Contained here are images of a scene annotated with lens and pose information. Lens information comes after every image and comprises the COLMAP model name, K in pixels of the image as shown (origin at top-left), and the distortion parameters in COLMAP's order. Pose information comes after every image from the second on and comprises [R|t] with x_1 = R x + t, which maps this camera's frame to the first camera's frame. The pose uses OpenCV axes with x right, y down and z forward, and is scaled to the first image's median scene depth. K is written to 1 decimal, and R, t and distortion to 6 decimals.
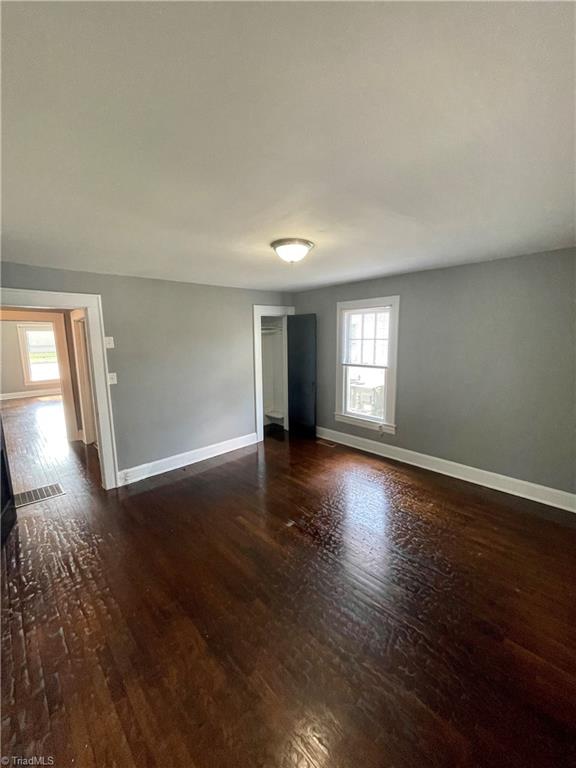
lens RADIAL K [[307.4, 0, 285.0], [0, 307.4, 379.3], [0, 0, 1]] dist [0.000775, -0.000026]
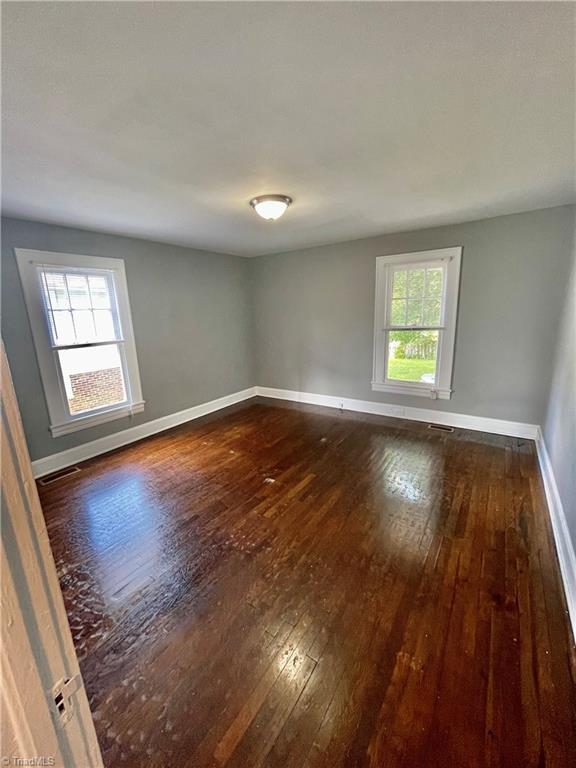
lens RADIAL K [[307.4, 0, 285.0], [0, 307.4, 379.3], [0, 0, 1]] dist [0.000775, -0.000026]
pose [[-0.198794, -0.194580, 0.960531, -0.623041], [0.178529, 0.956503, 0.230713, -0.054649], [-0.963643, 0.217347, -0.155409, 0.709630]]
